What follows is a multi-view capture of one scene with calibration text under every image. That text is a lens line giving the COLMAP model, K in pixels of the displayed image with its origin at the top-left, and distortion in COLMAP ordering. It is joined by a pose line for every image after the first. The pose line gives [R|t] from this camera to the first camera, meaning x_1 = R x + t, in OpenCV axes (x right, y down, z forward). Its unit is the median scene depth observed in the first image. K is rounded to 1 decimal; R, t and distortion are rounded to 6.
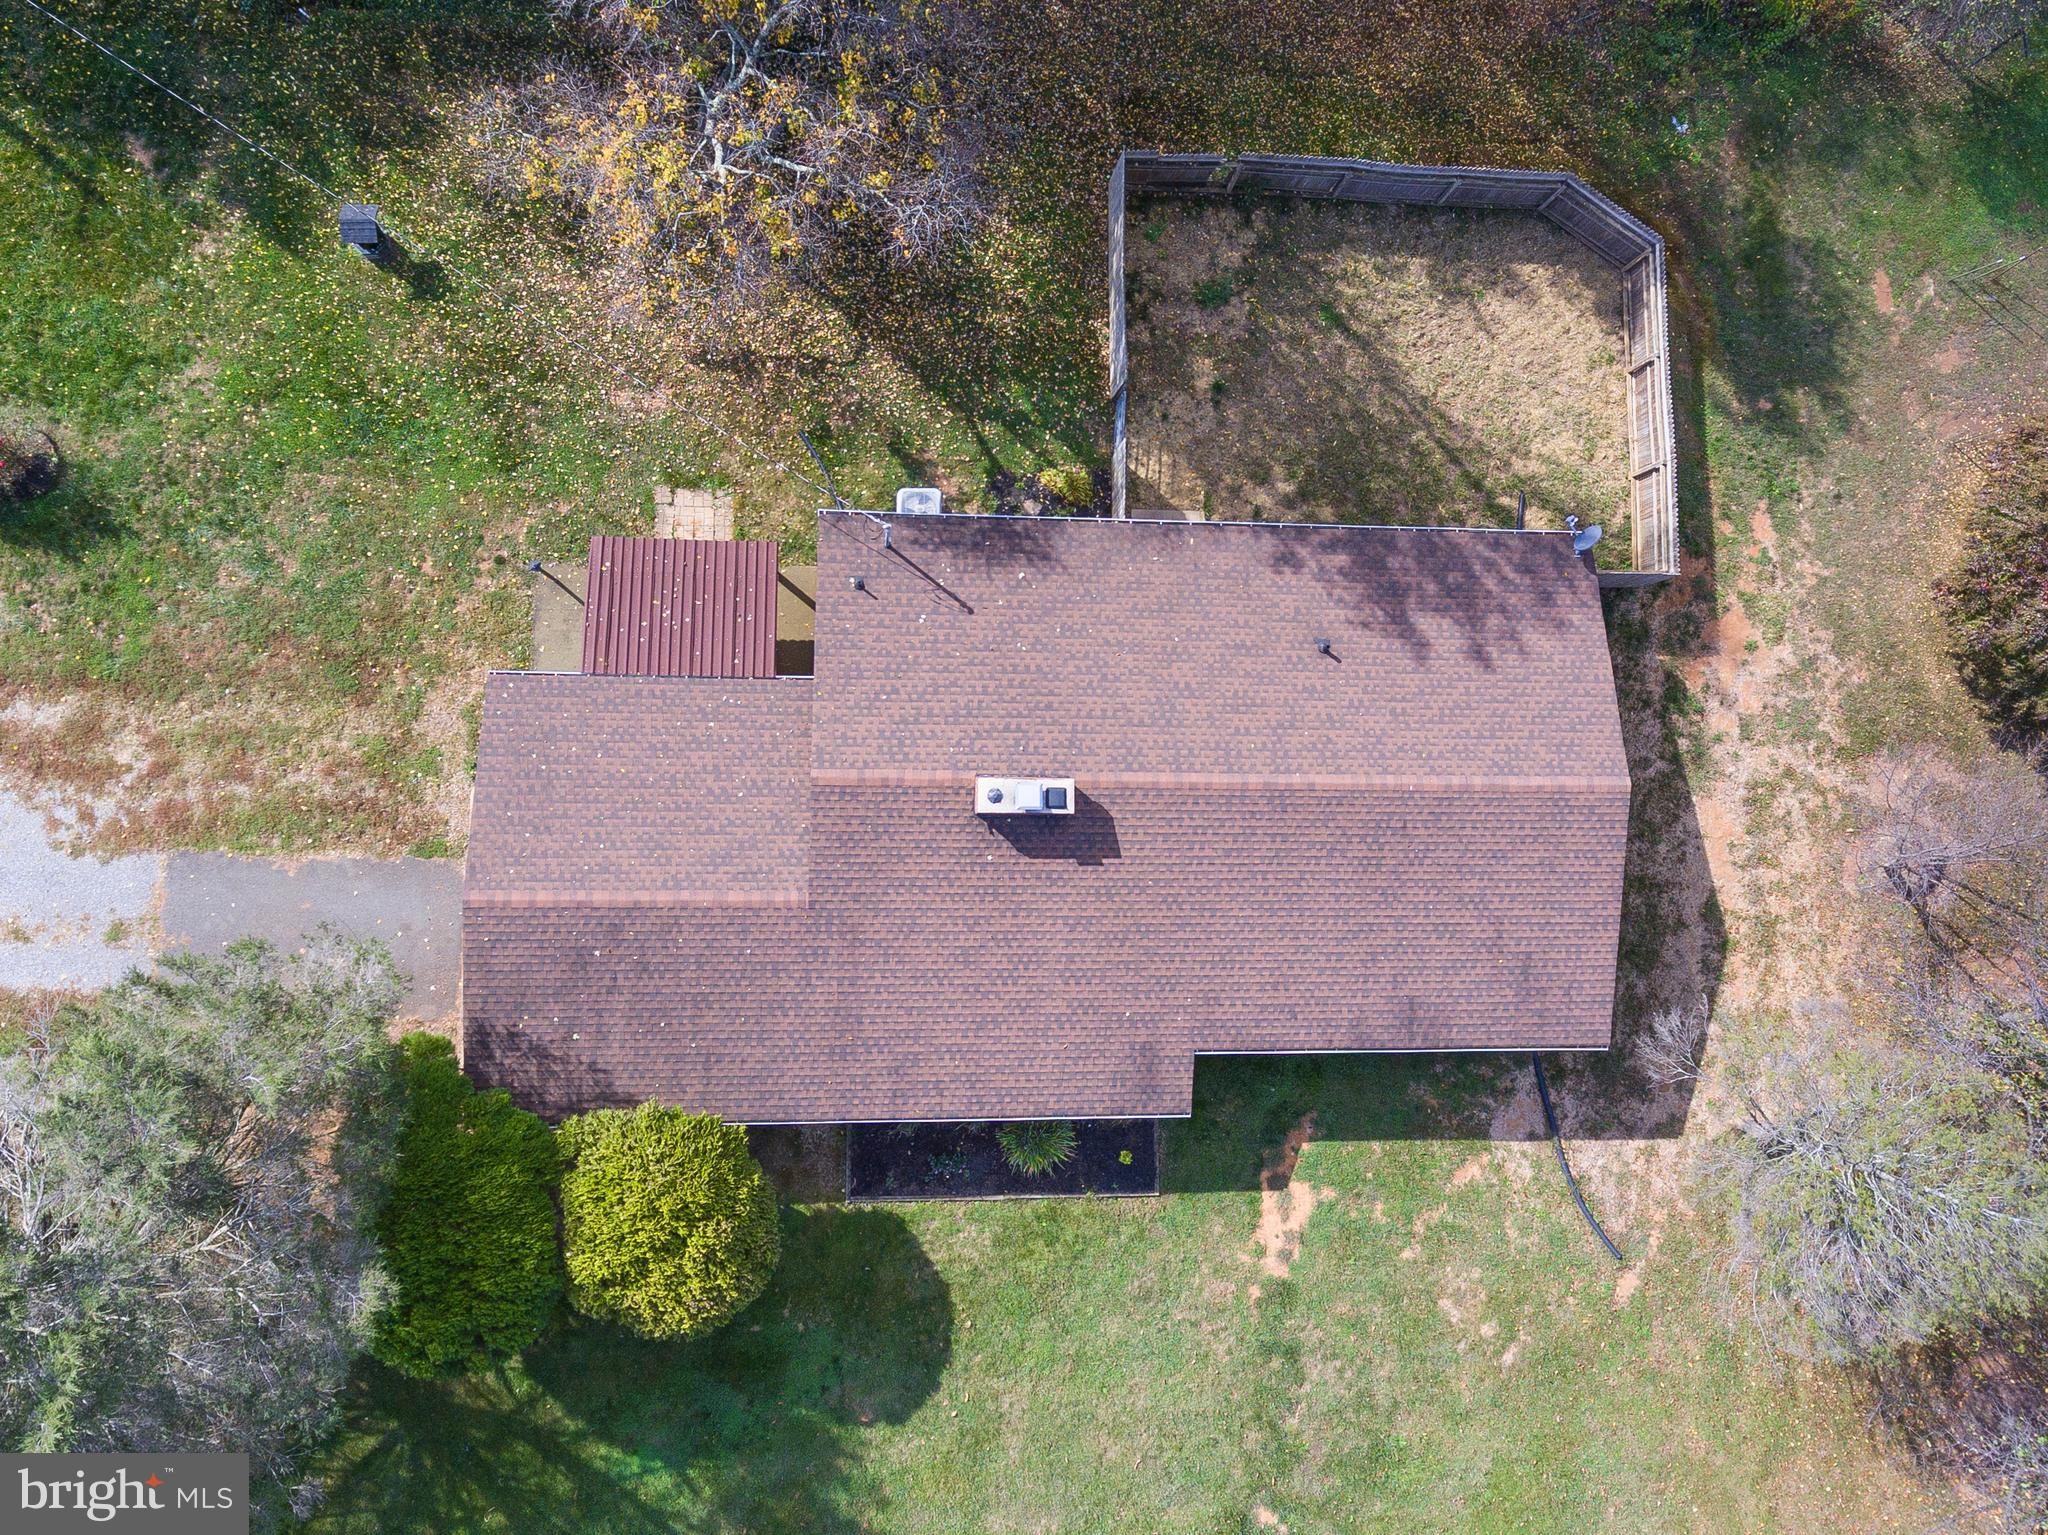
lens RADIAL K [[1364.6, 0, 1026.2], [0, 1364.6, 618.8], [0, 0, 1]] dist [-0.000443, 0.001939]
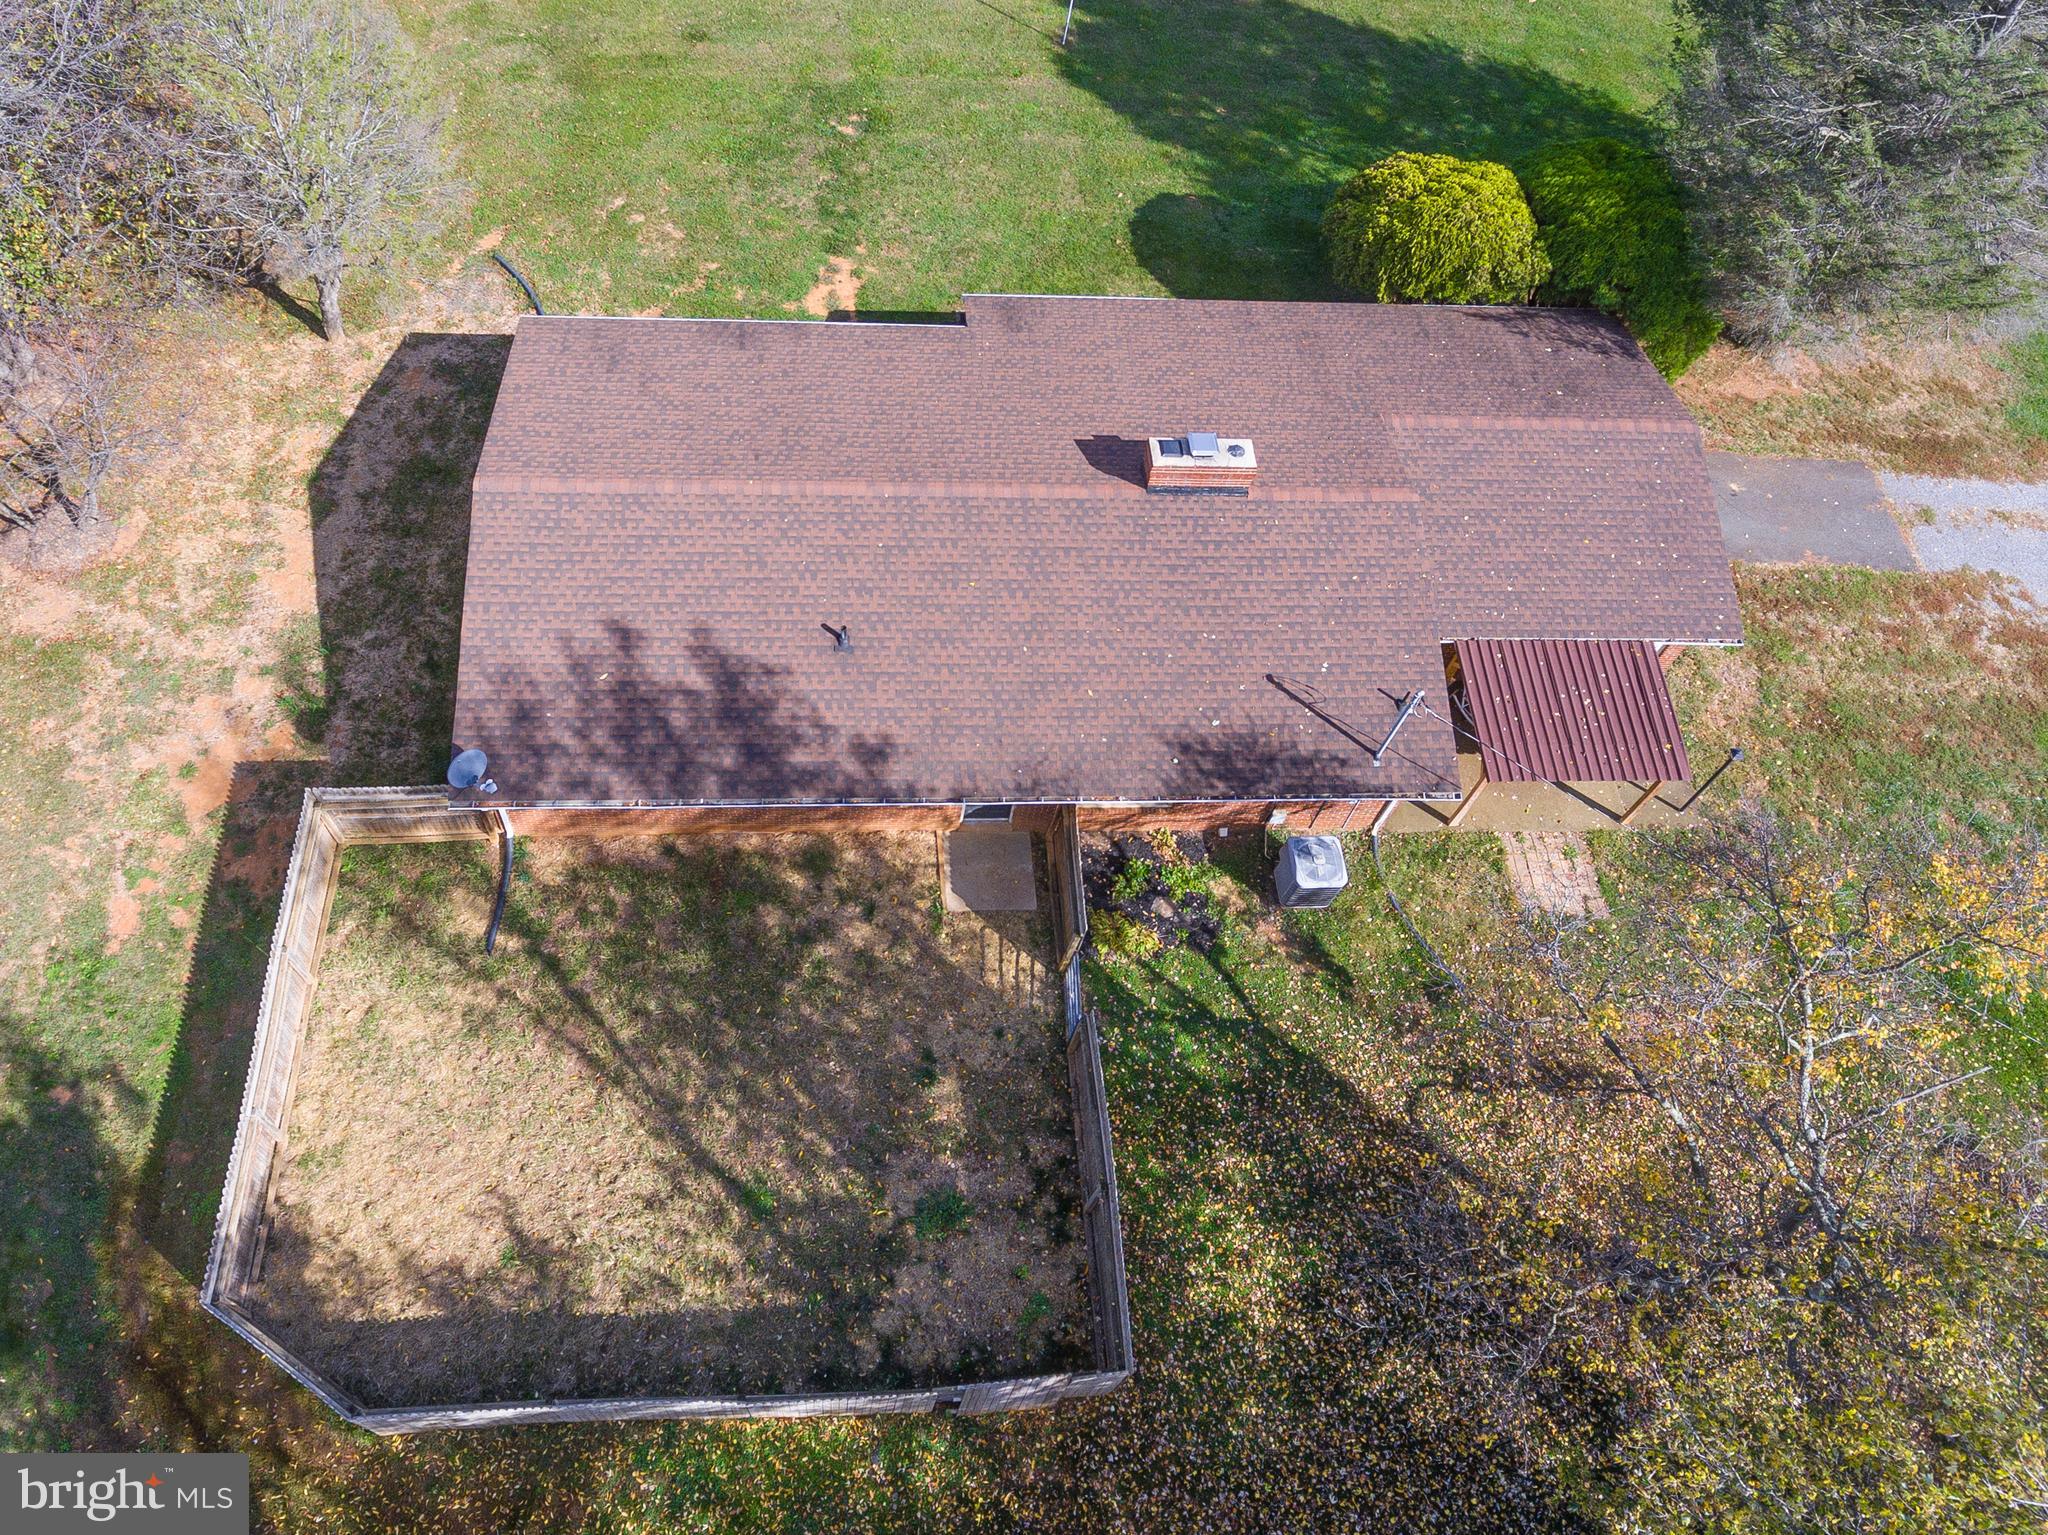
lens RADIAL K [[1376.5, 0, 957.8], [0, 1376.5, 770.6], [0, 0, 1]] dist [-0.002086, 0.002552]
pose [[-0.981627, -0.035221, -0.187533, 0.268890], [-0.083574, -0.804170, 0.588495, -0.471214], [-0.171535, 0.593355, 0.786451, 0.350138]]
